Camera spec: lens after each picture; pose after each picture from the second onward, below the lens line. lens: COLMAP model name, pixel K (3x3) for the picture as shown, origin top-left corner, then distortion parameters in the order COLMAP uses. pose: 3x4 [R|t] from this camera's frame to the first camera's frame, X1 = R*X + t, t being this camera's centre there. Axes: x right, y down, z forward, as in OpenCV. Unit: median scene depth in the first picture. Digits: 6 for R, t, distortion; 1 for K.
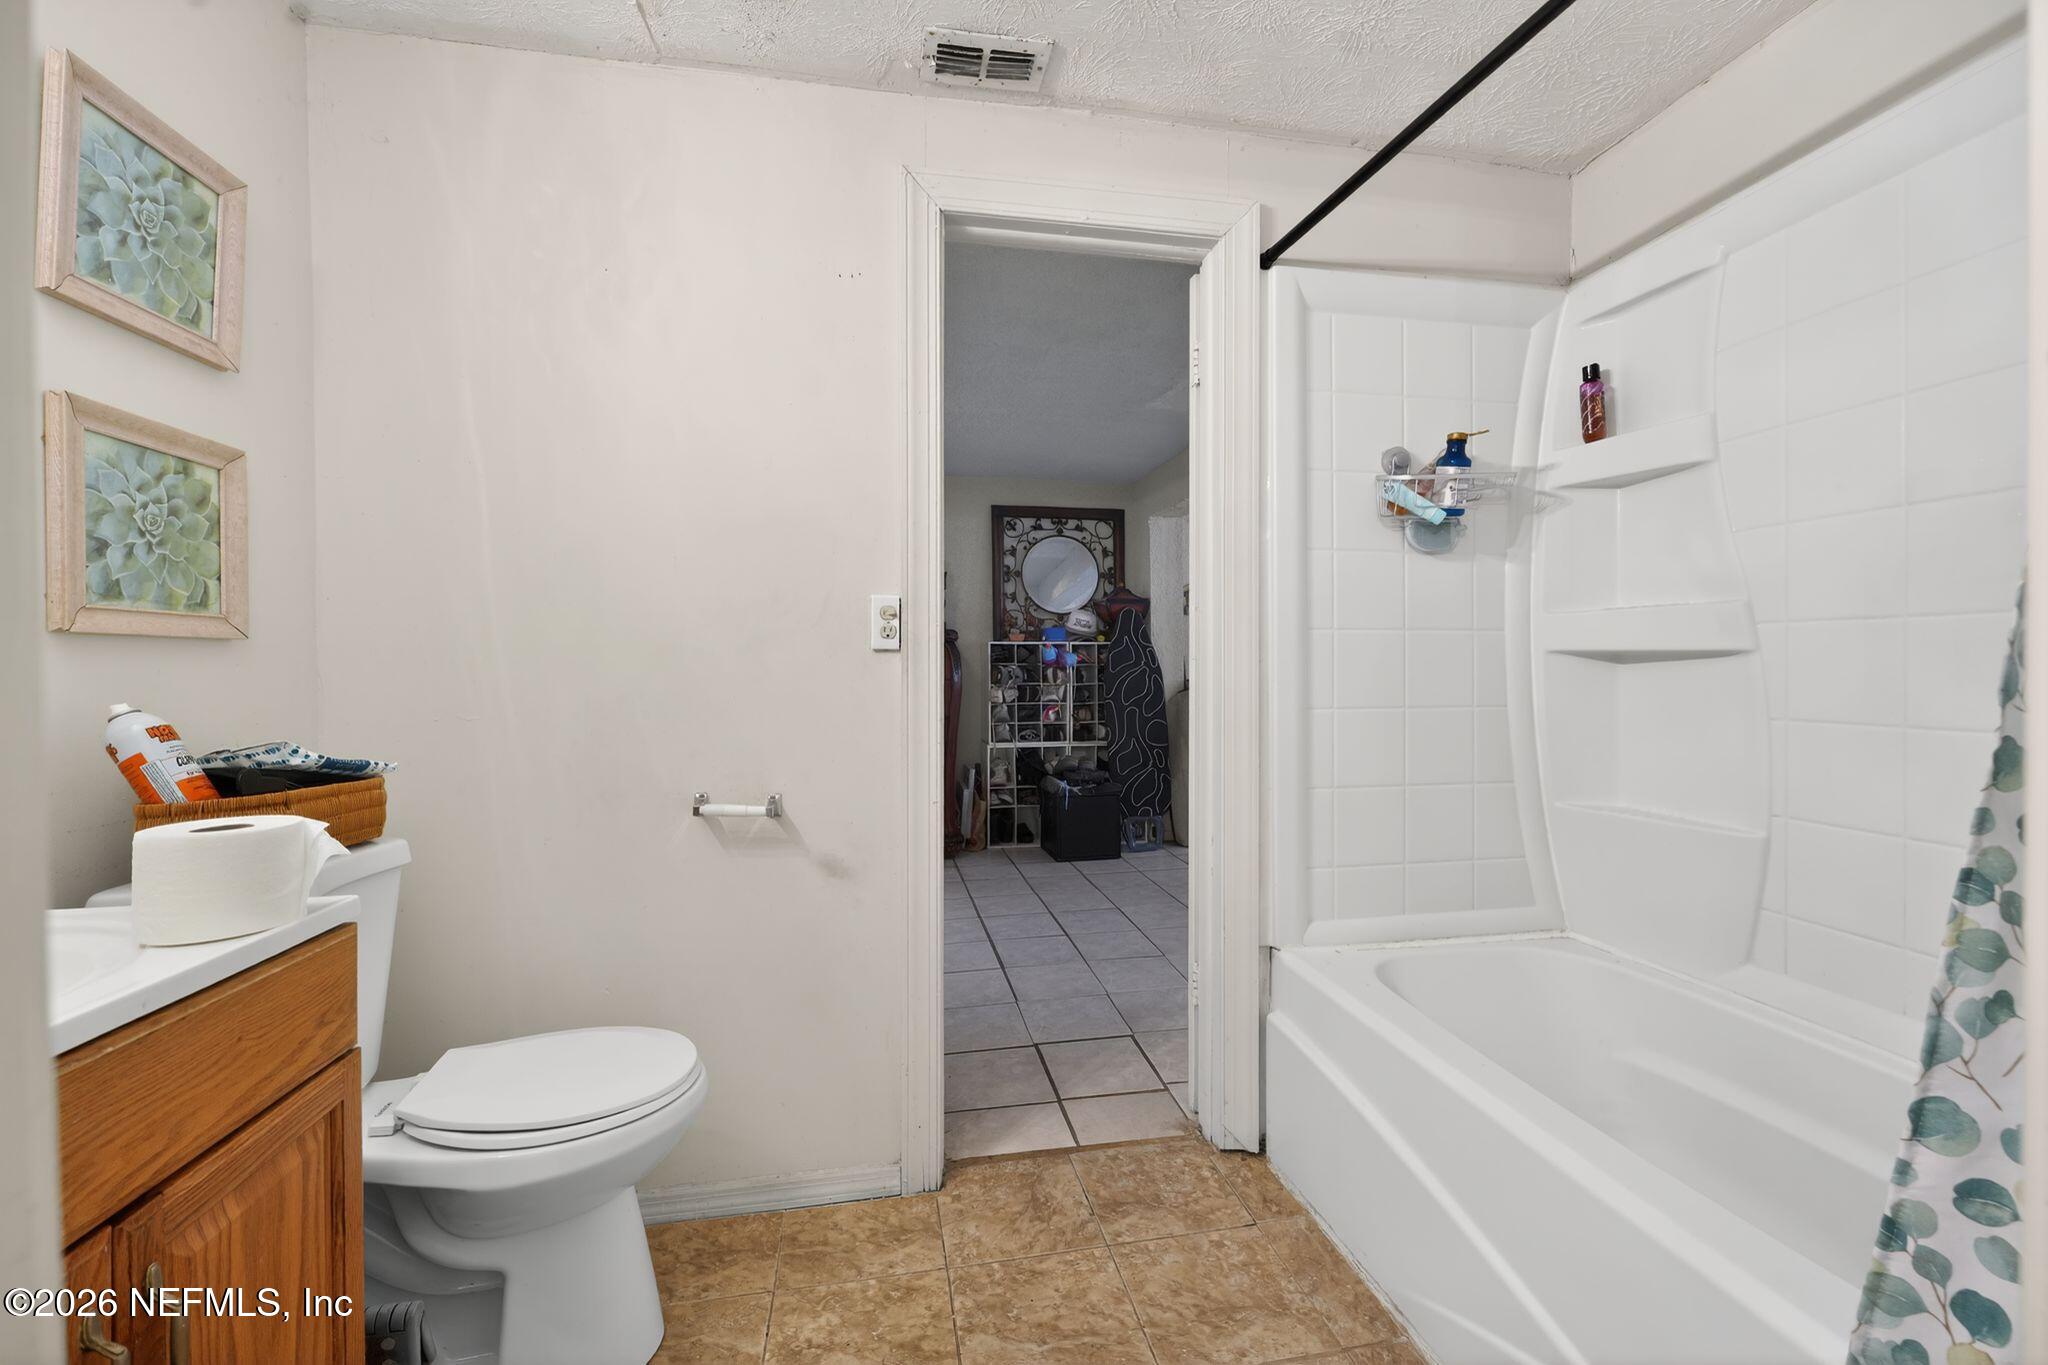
lens RADIAL K [[820.4, 0, 1025.9], [0, 820.4, 672.3], [0, 0, 1]] dist [0.001231, 0.000006]
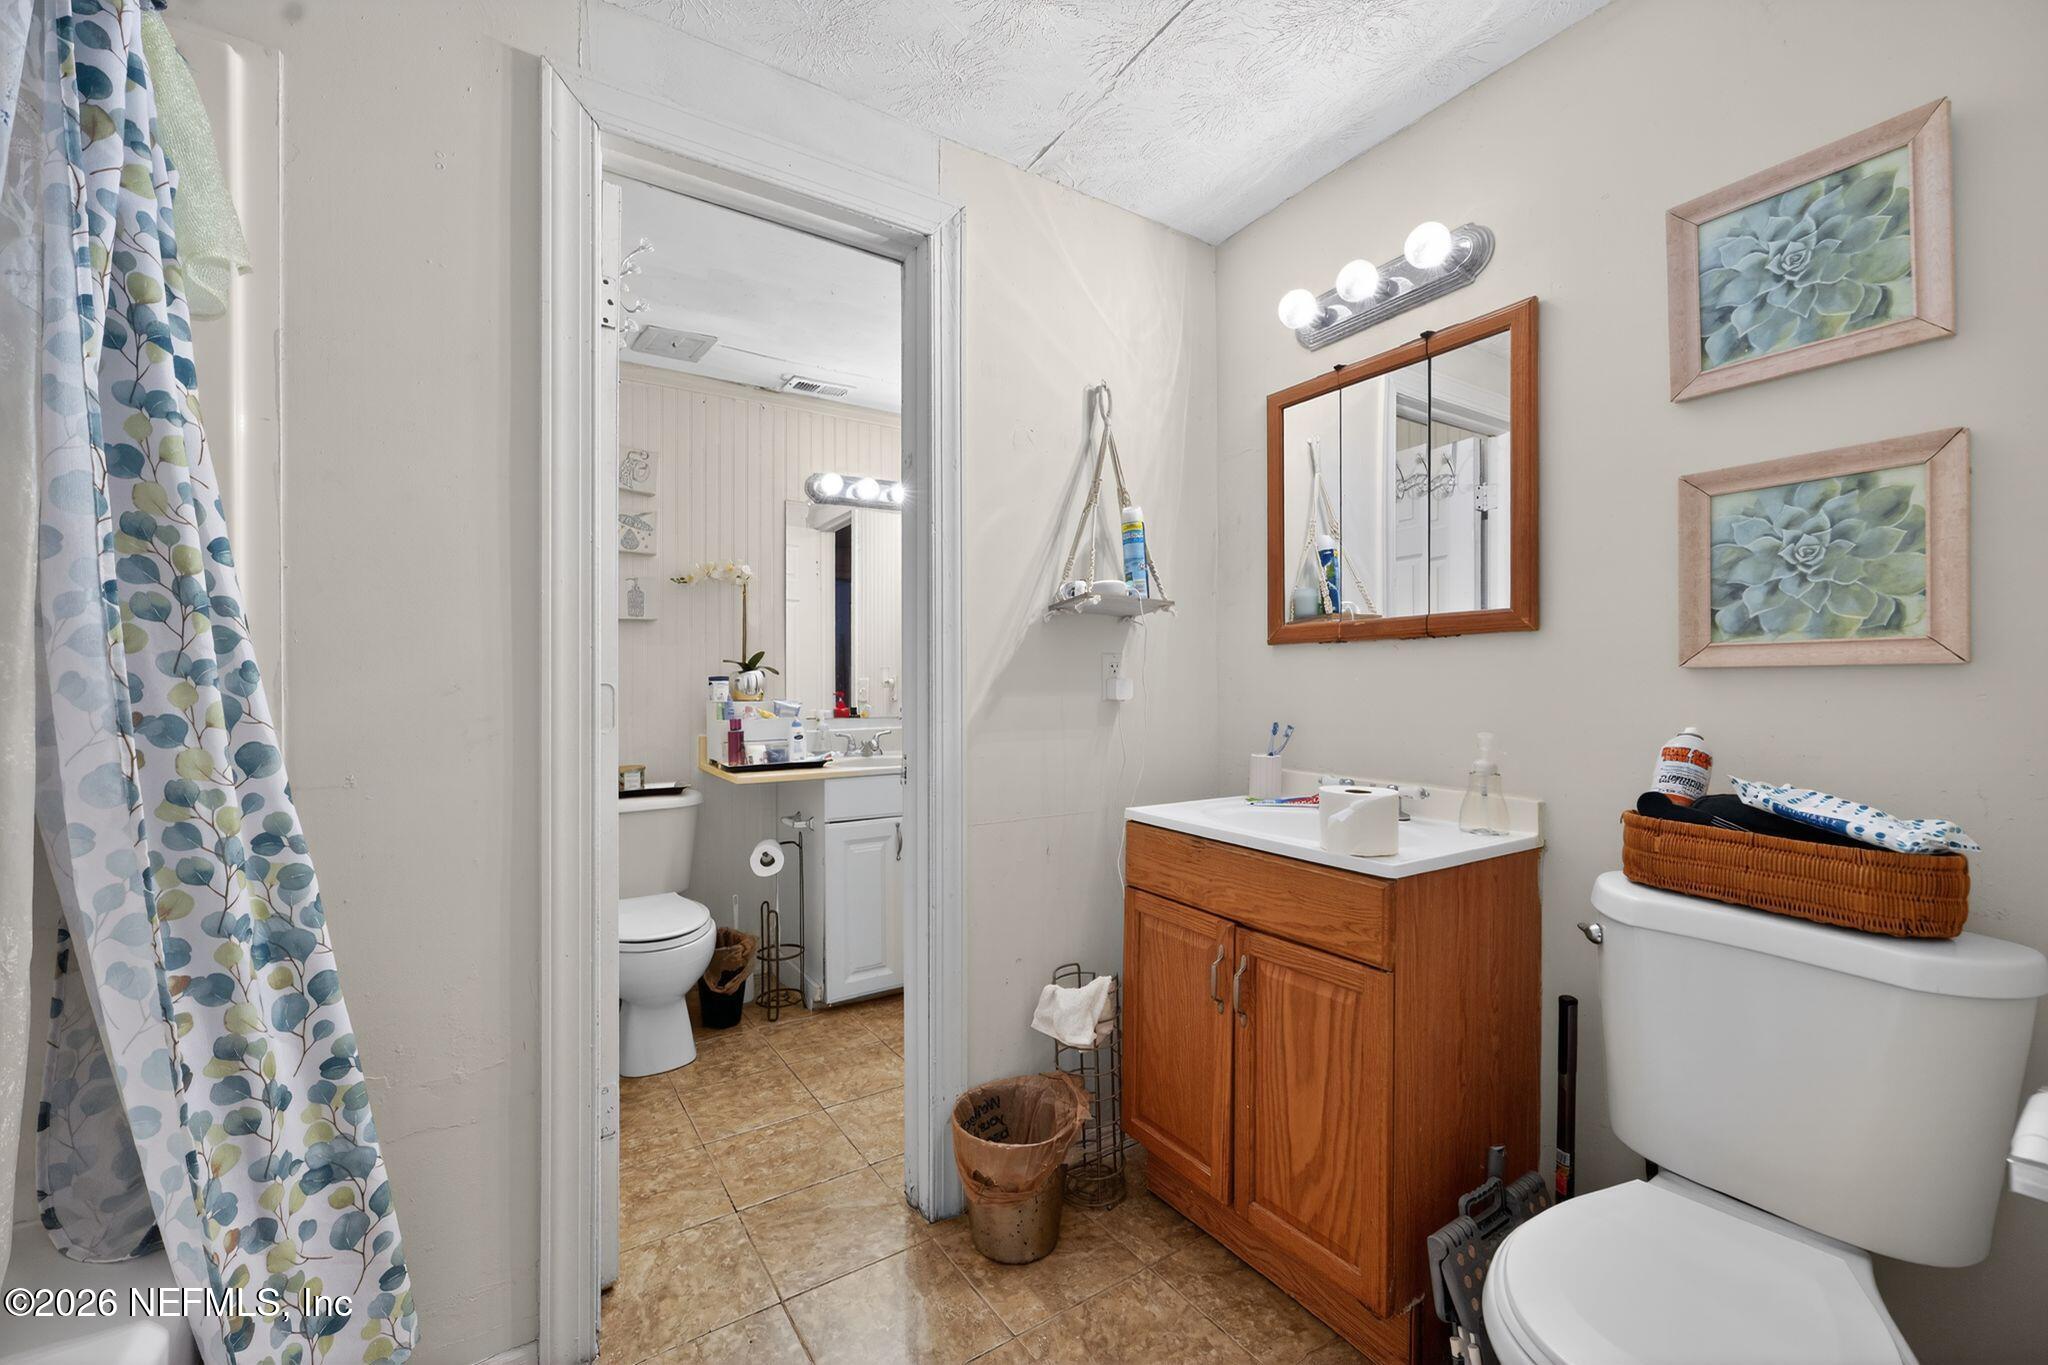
lens RADIAL K [[820.4, 0, 1016.6], [0, 820.4, 686.0], [0, 0, 1]] dist [0.001231, 0.000006]
pose [[-0.921391, 0.004068, -0.388615, 0.229792], [0.002414, 0.999986, 0.004744, -0.026802], [0.388629, 0.003433, -0.921388, 1.577986]]
